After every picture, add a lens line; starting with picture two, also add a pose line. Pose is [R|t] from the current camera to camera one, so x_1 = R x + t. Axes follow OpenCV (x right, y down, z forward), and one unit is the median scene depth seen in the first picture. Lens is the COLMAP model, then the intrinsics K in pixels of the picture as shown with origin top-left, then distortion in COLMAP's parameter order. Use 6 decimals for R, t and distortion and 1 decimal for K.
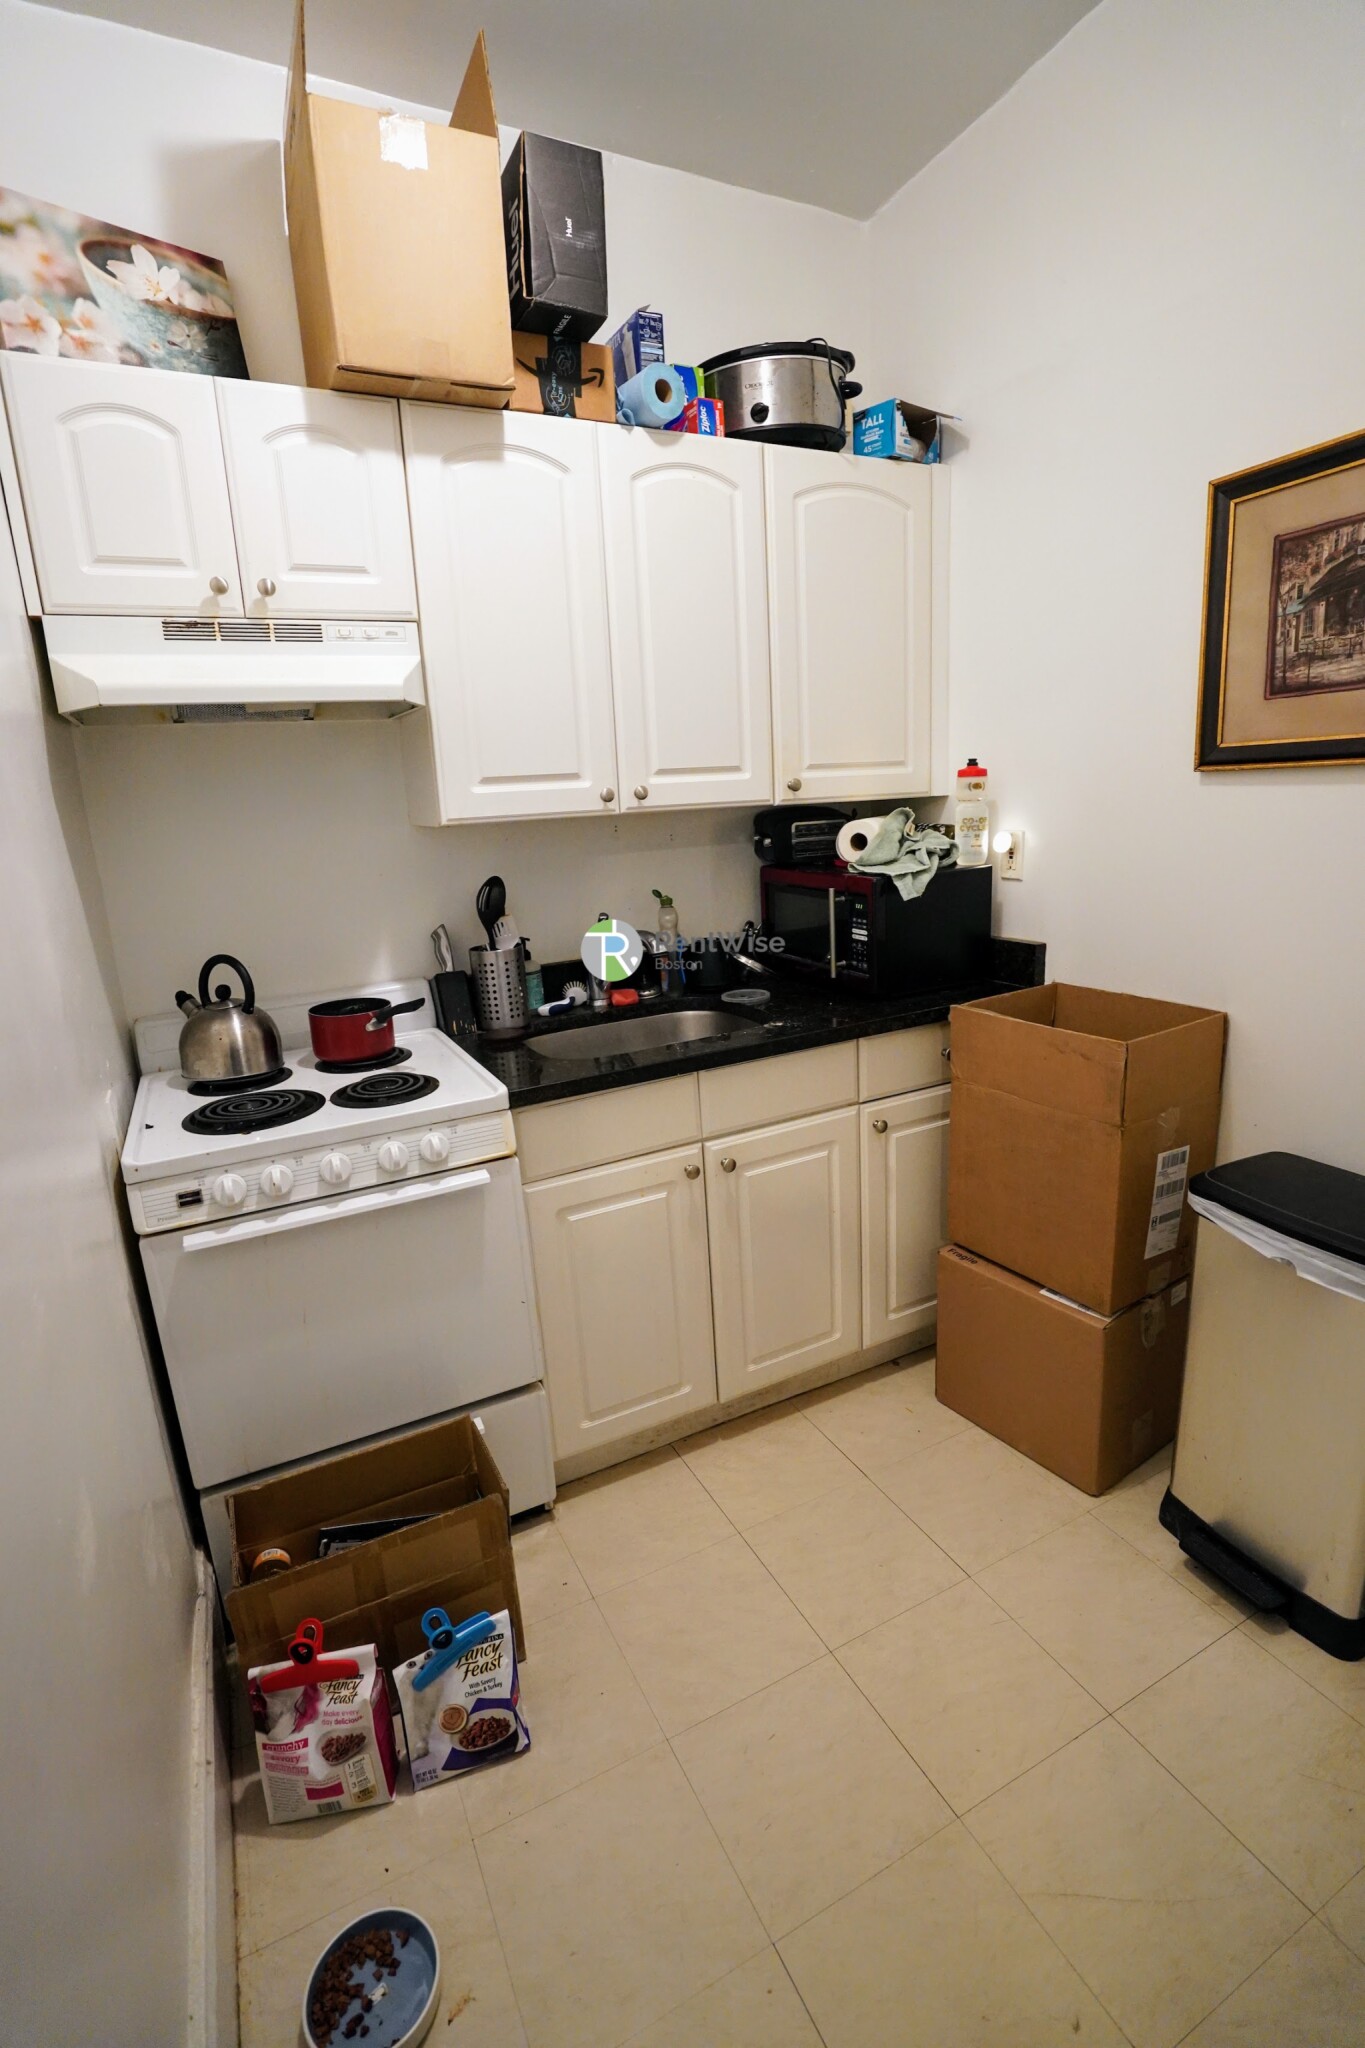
lens RADIAL K [[947.4, 0, 686.1], [0, 947.4, 1026.4], [0, 0, 1]] dist [-0.032949, 0.008091]
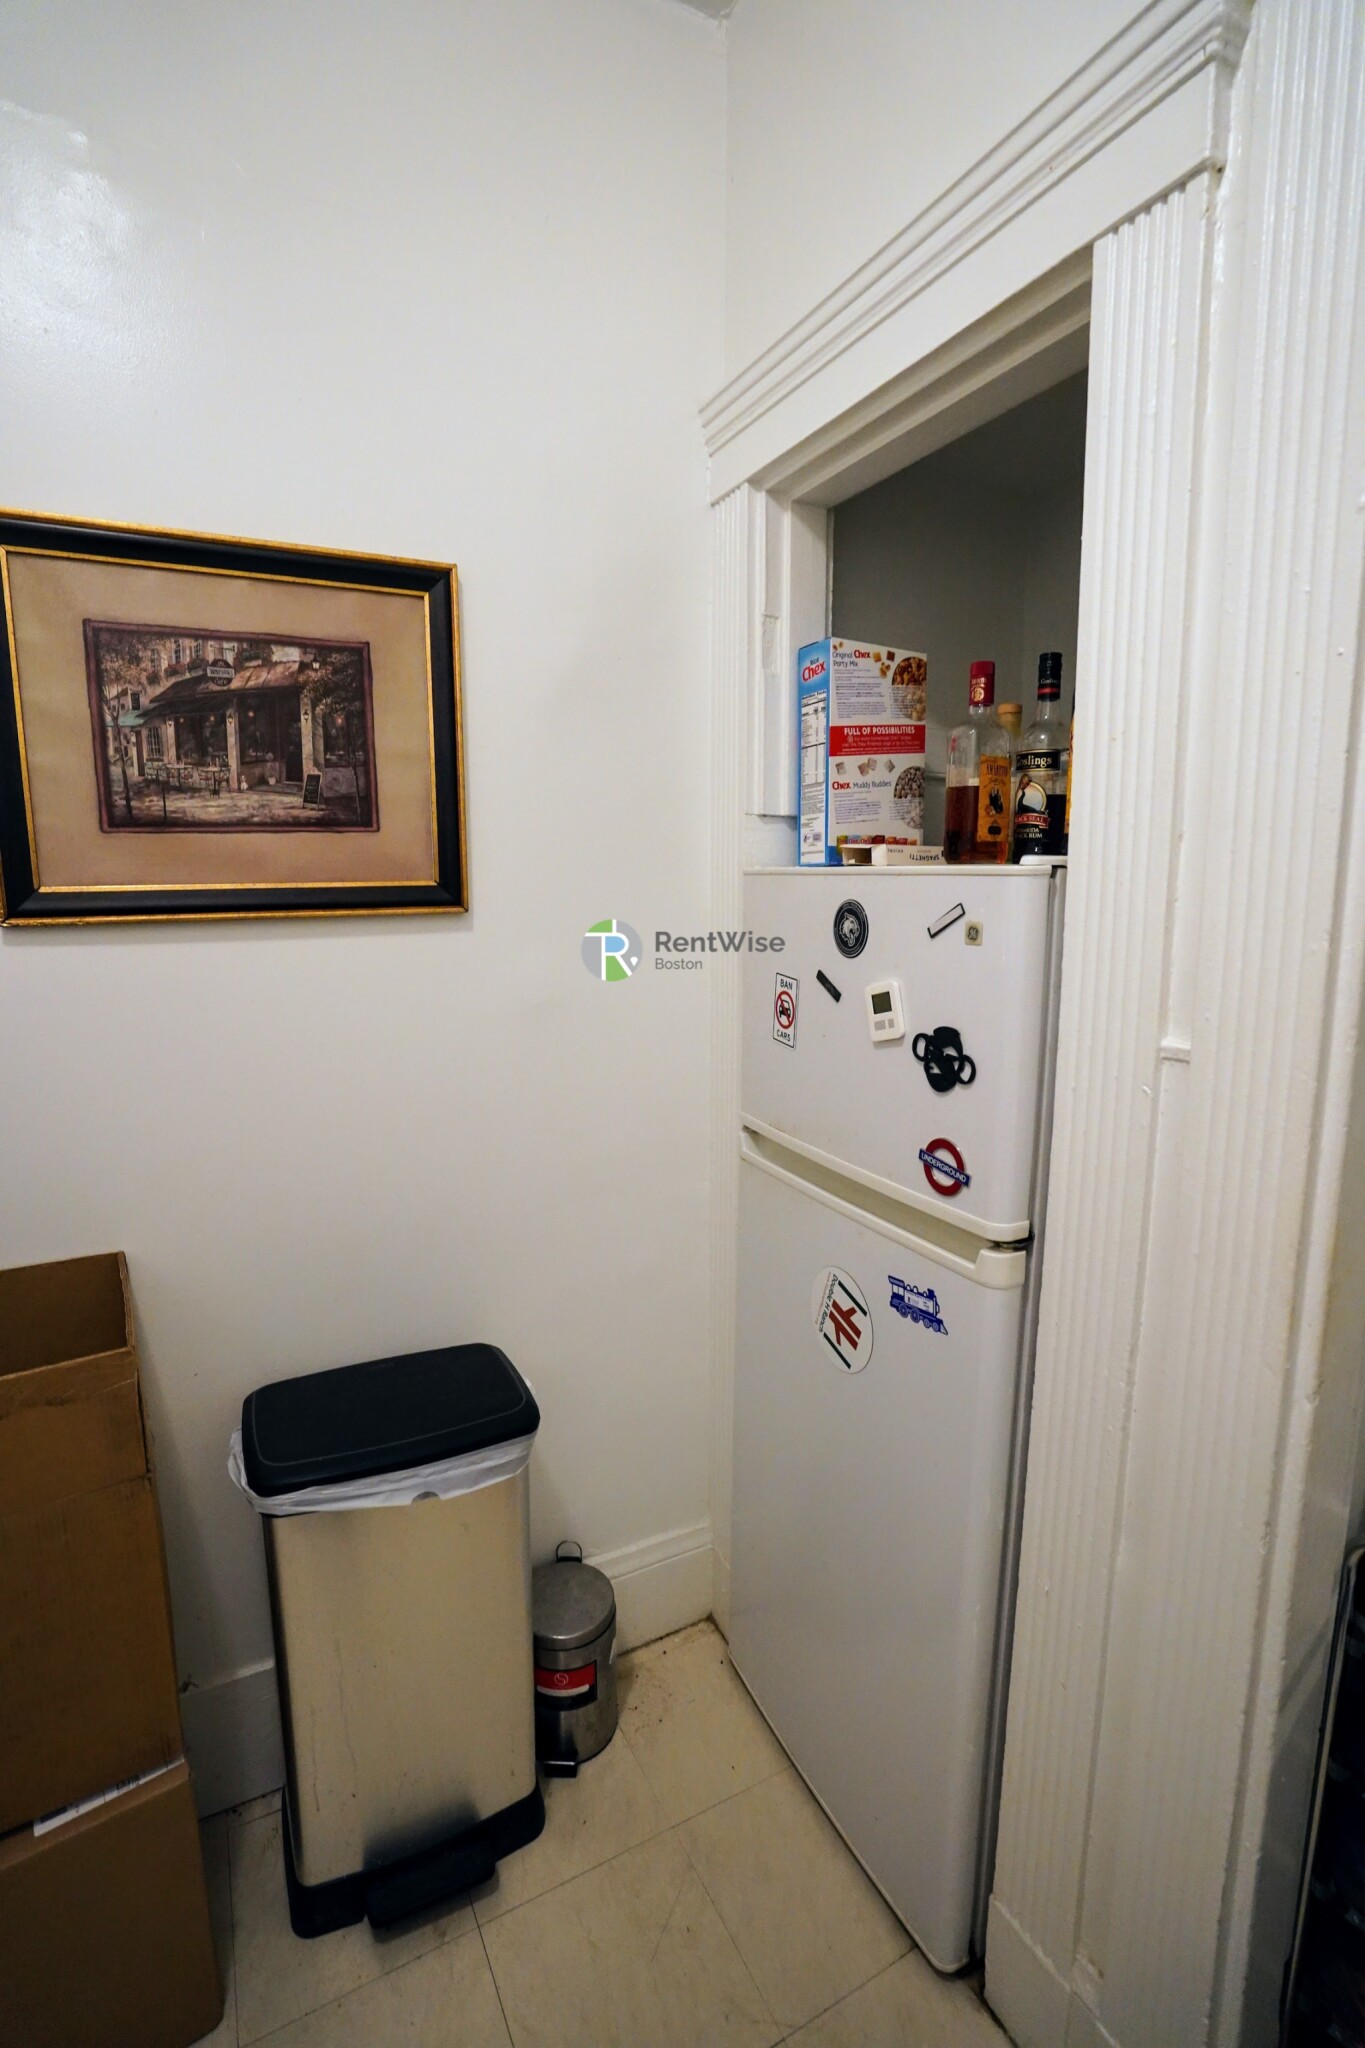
lens RADIAL K [[947.4, 0, 683.7], [0, 947.4, 1015.6], [0, 0, 1]] dist [-0.032949, 0.008091]
pose [[-0.013358, -0.104254, 0.994461, -0.149000], [0.241211, 0.964842, 0.104389, -0.184184], [-0.970381, 0.241269, 0.012258, 0.606445]]
